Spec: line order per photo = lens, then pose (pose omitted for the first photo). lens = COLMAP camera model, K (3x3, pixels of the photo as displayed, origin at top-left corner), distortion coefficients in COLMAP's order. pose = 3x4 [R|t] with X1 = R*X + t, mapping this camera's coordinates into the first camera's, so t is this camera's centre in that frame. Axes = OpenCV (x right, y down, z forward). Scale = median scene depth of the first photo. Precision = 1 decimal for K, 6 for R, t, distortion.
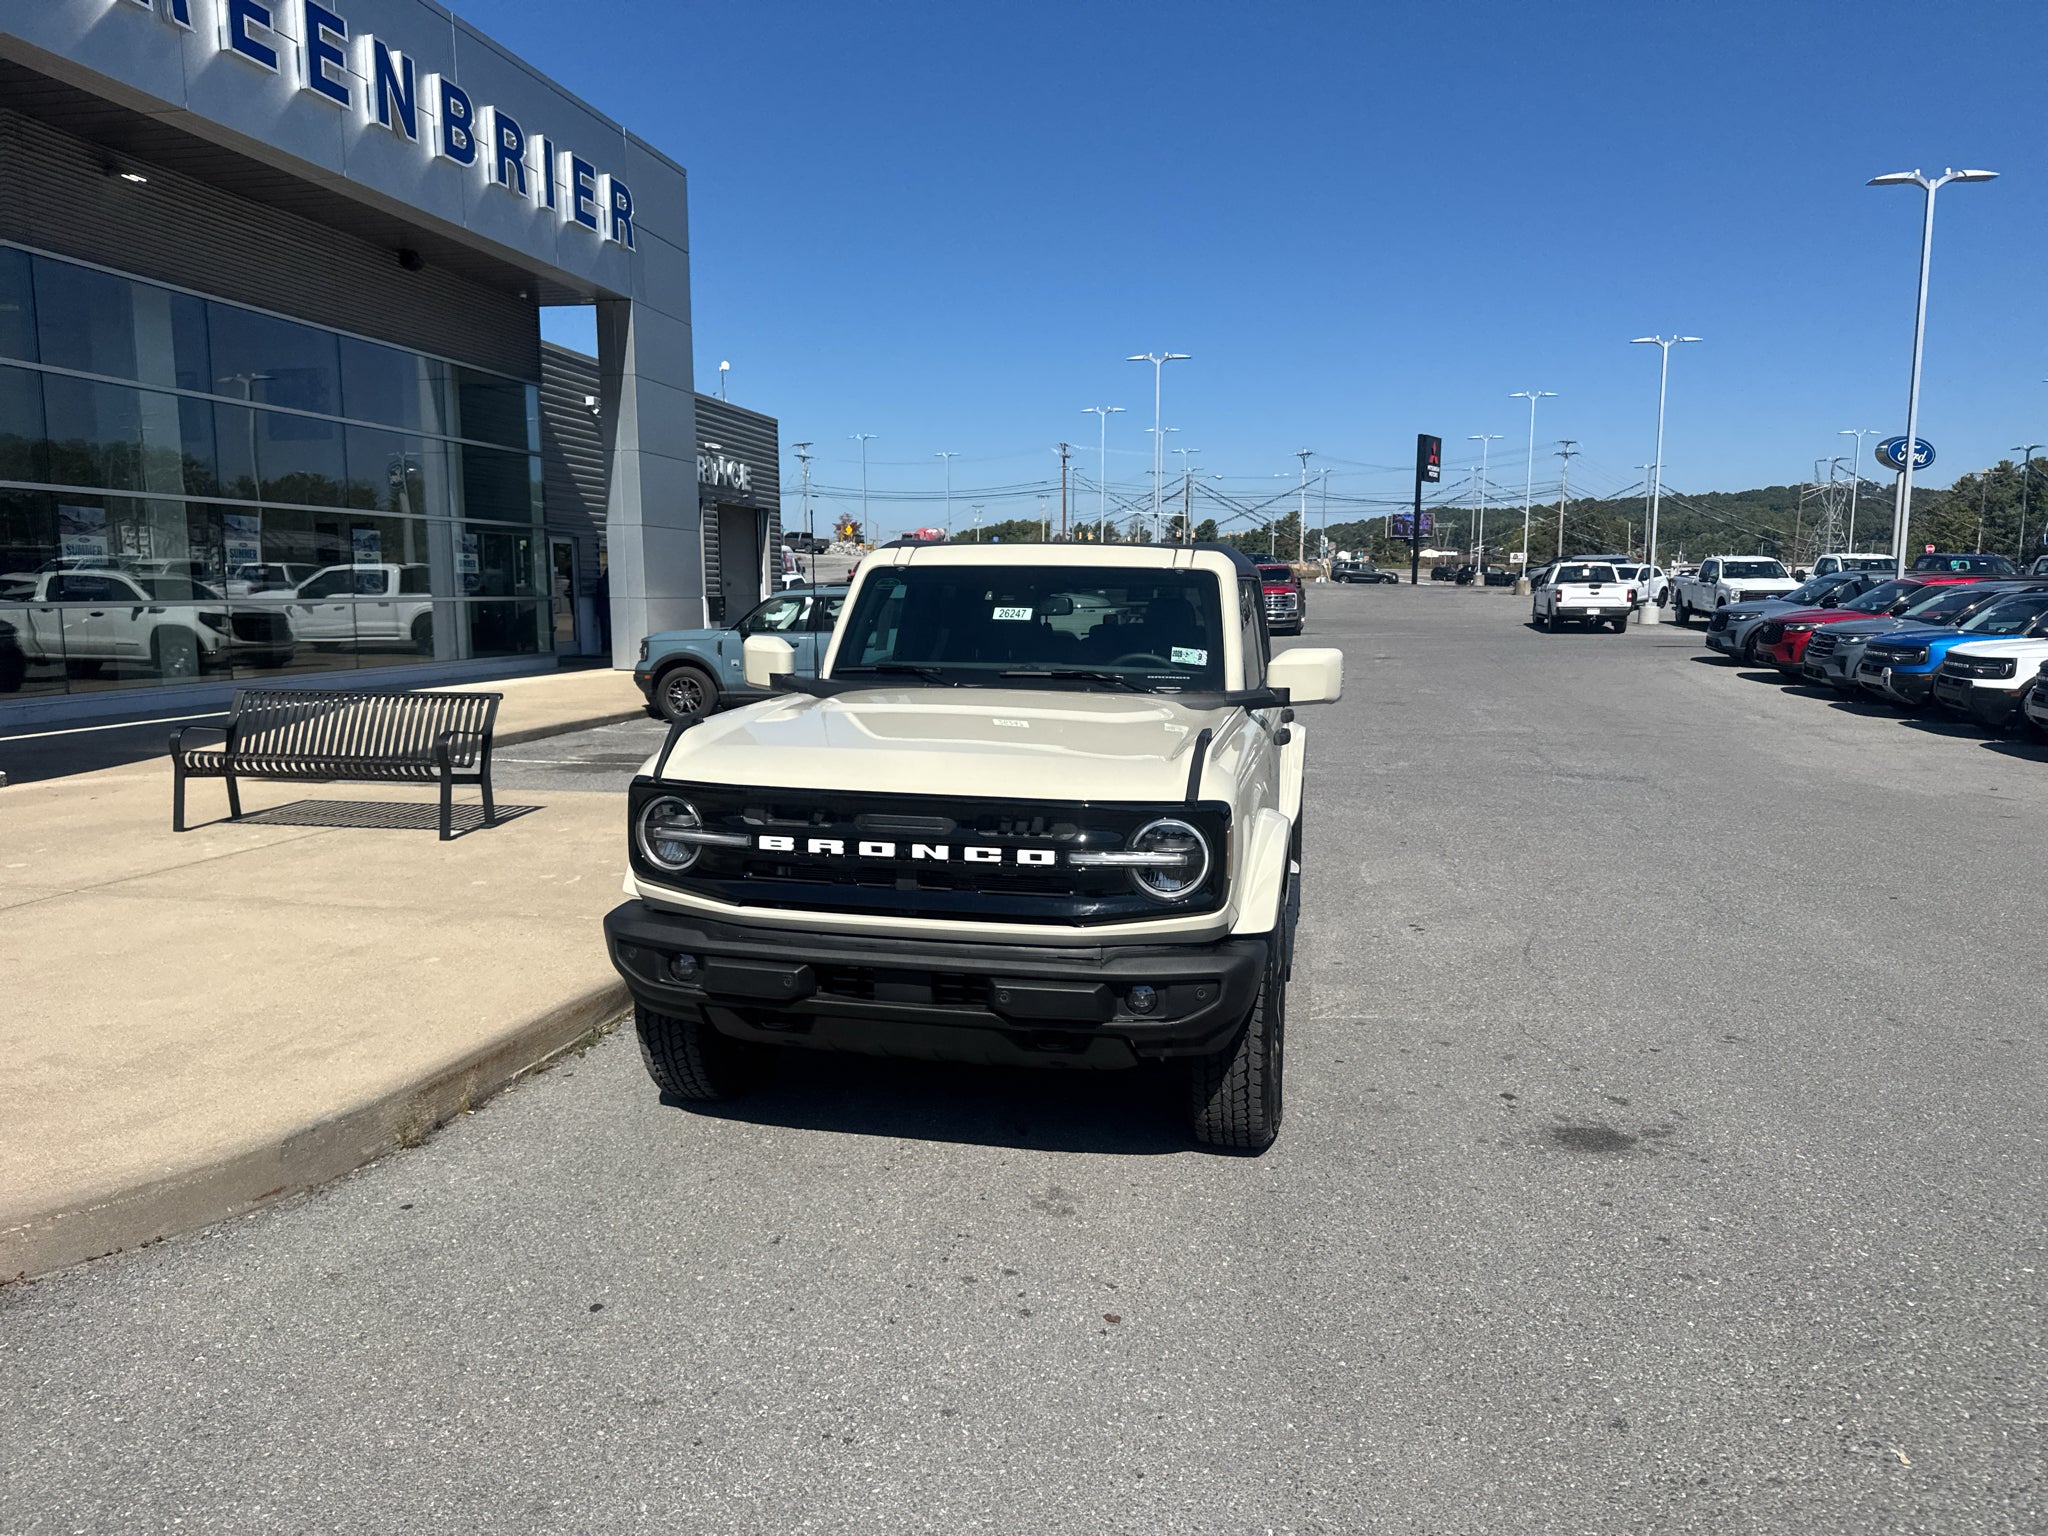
lens RADIAL K [[1435.4, 0, 1030.1], [0, 1435.4, 775.0], [0, 0, 1]] dist [0.056674, -0.075364]
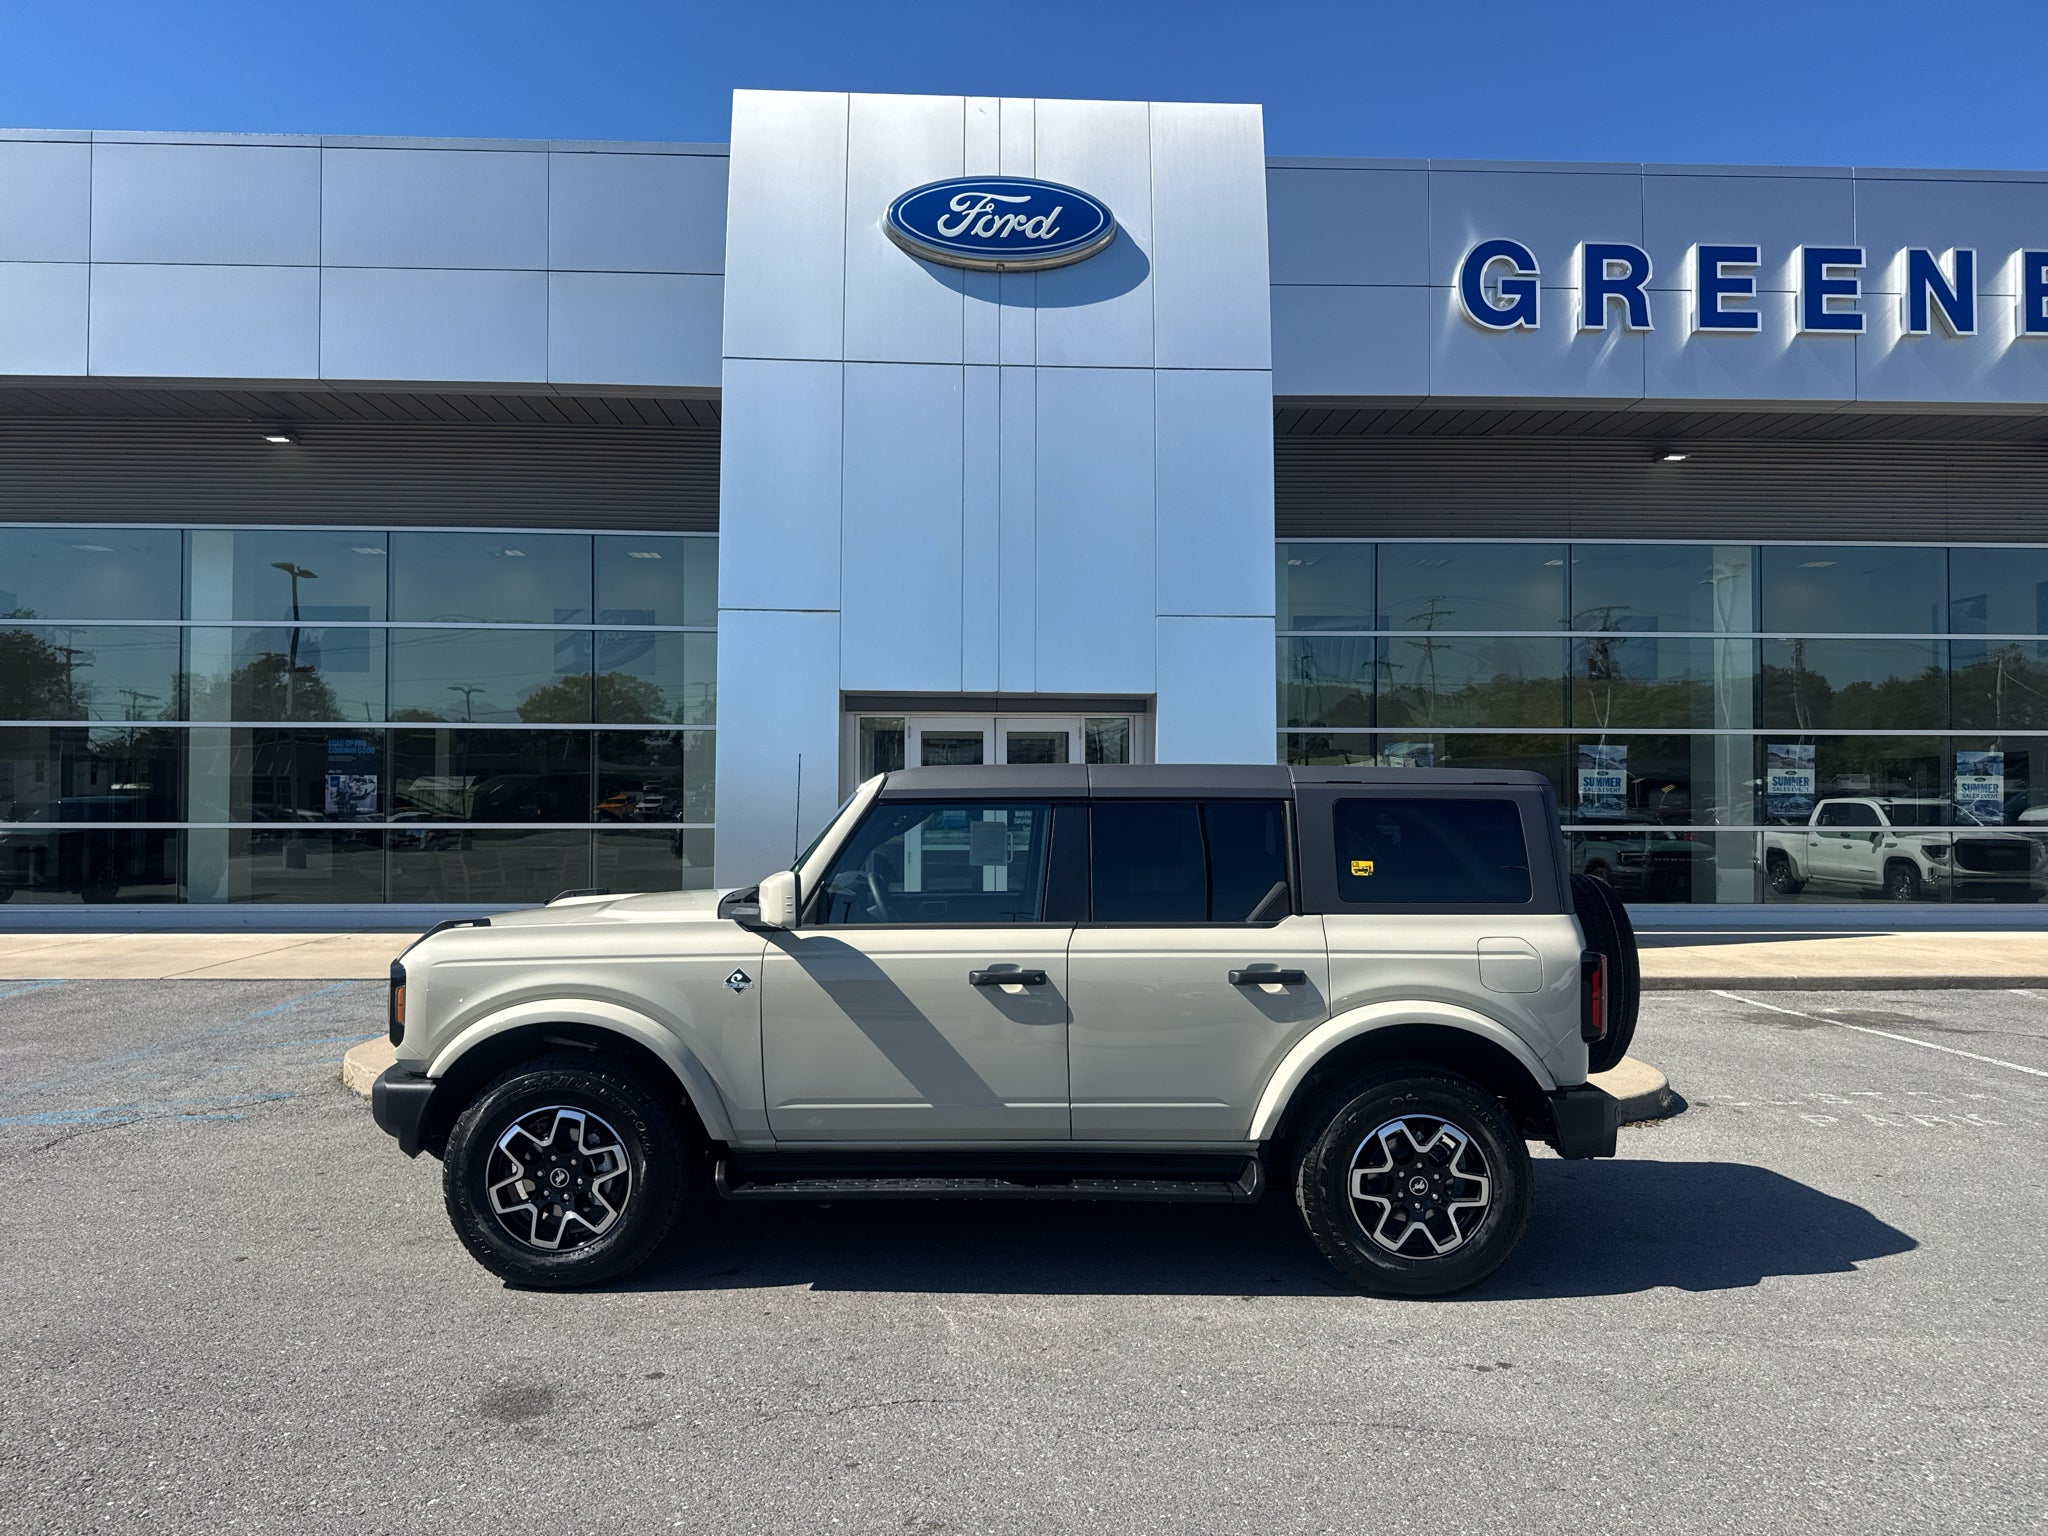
lens RADIAL K [[1442.5, 0, 1010.2], [0, 1442.5, 767.0], [0, 0, 1]] dist [0.006240, -0.004055]
pose [[0.221082, -0.031132, -0.974758, 1.086687], [-0.126134, 0.990183, -0.060233, -0.108284], [0.967064, 0.136267, 0.214985, 0.831314]]
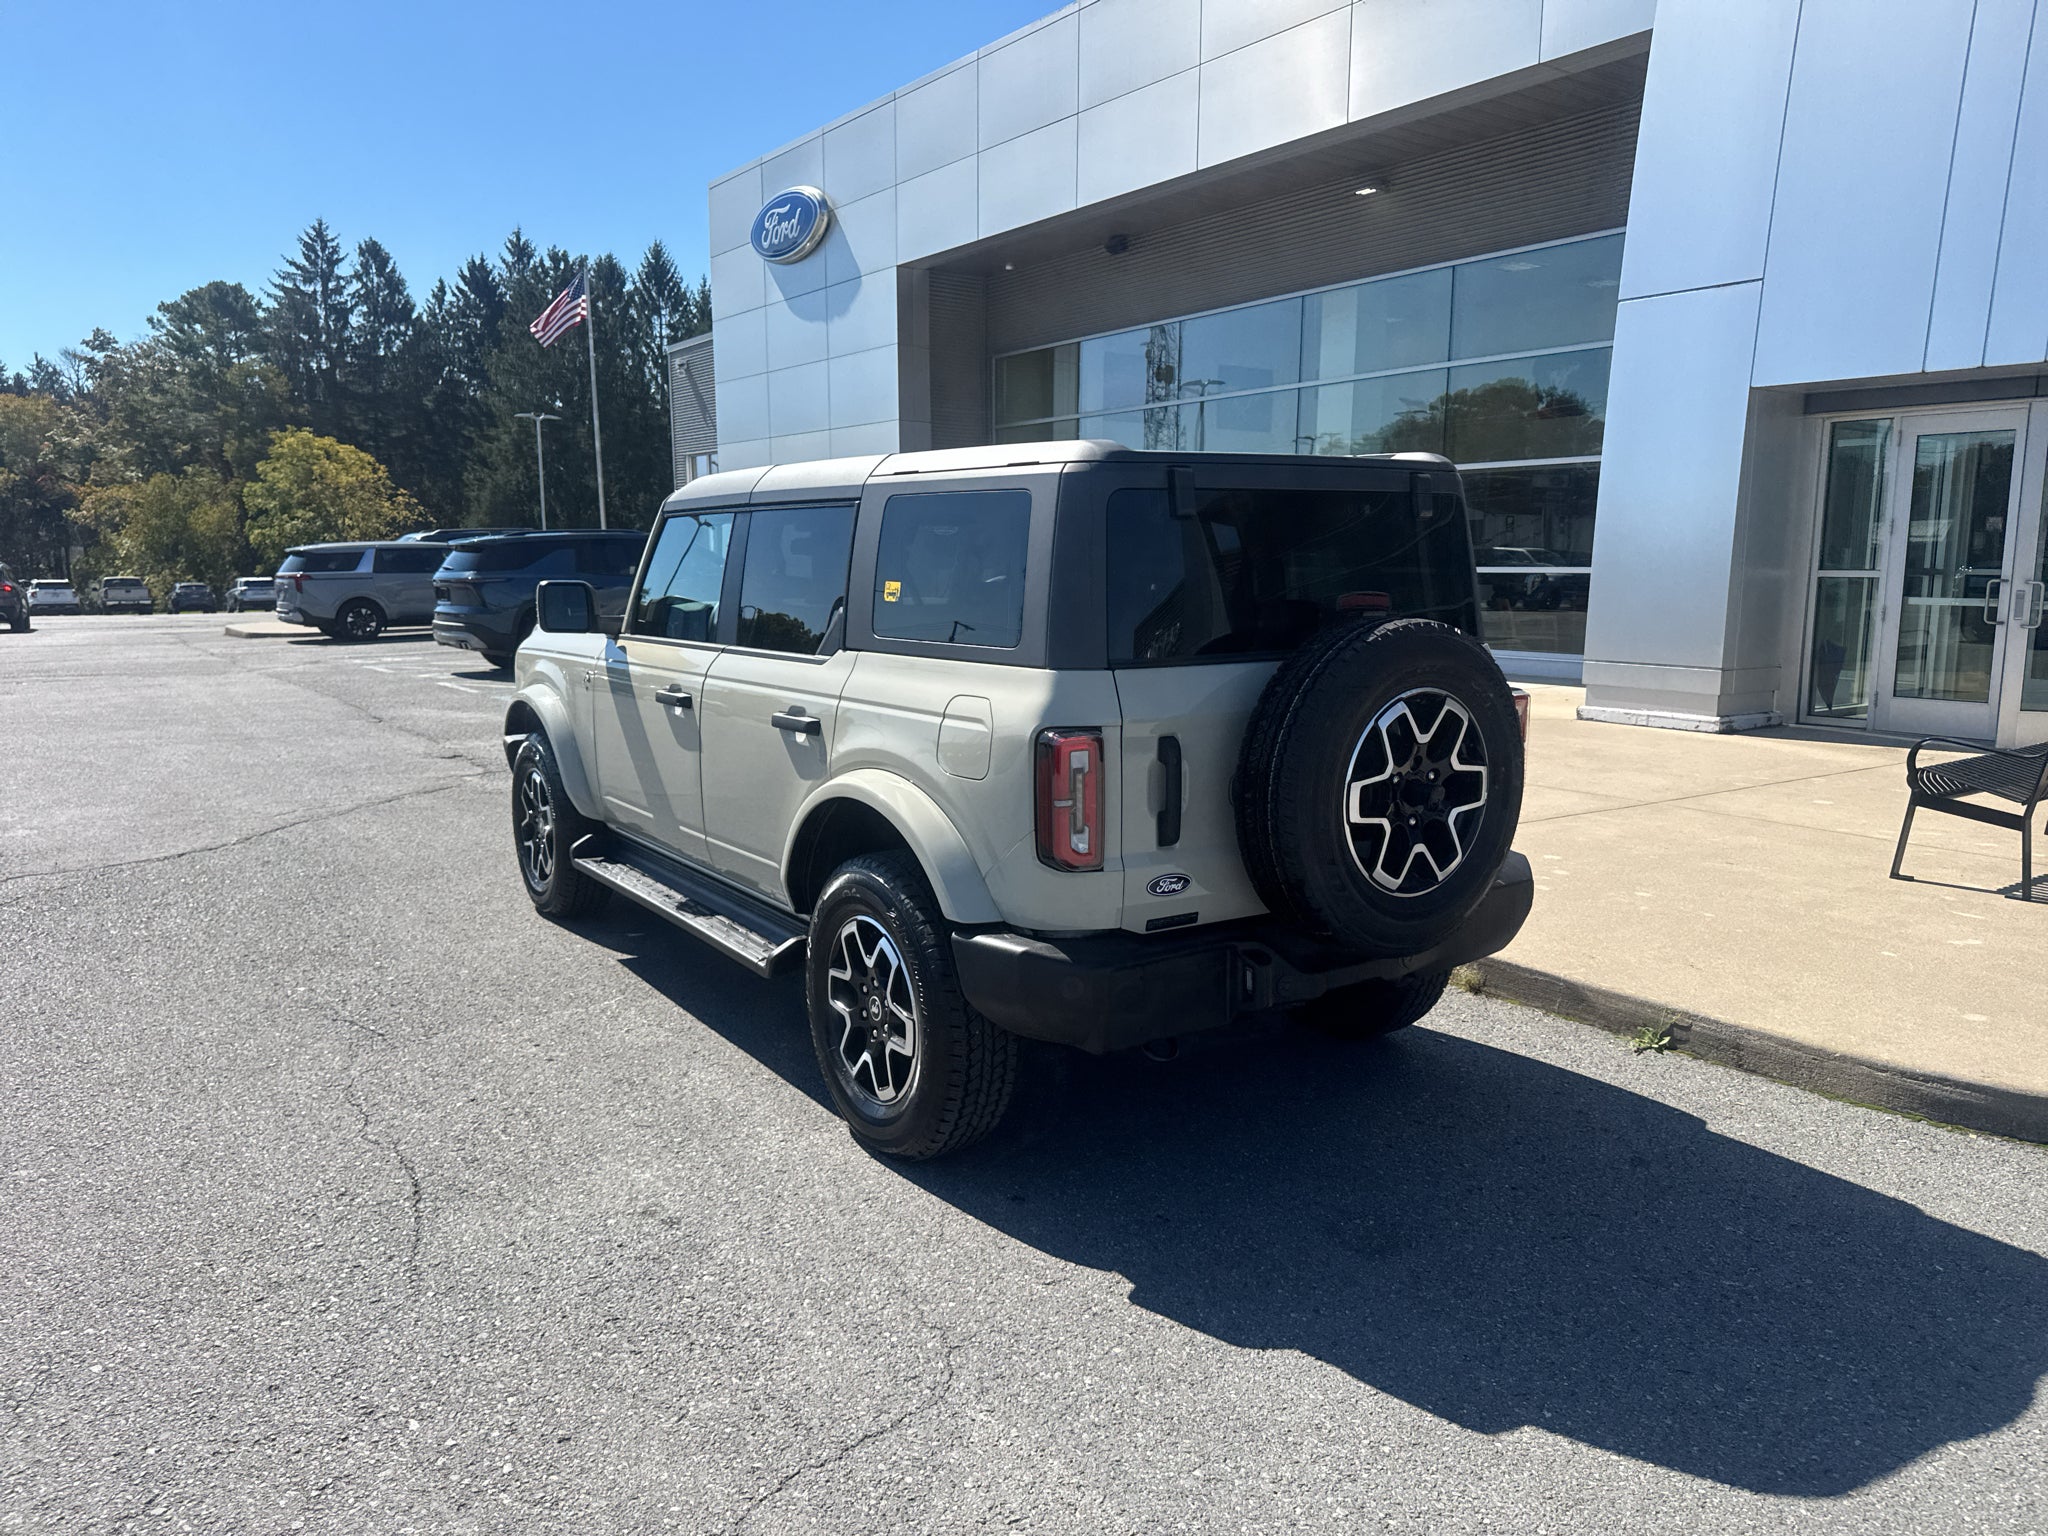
lens RADIAL K [[1435.4, 0, 1030.1], [0, 1435.4, 775.0], [0, 0, 1]] dist [0.056674, -0.075364]
pose [[-0.687397, 0.102223, -0.719052, 0.678111], [-0.098270, 0.967850, 0.231537, -0.210635], [0.719603, 0.229819, -0.655252, 1.798297]]
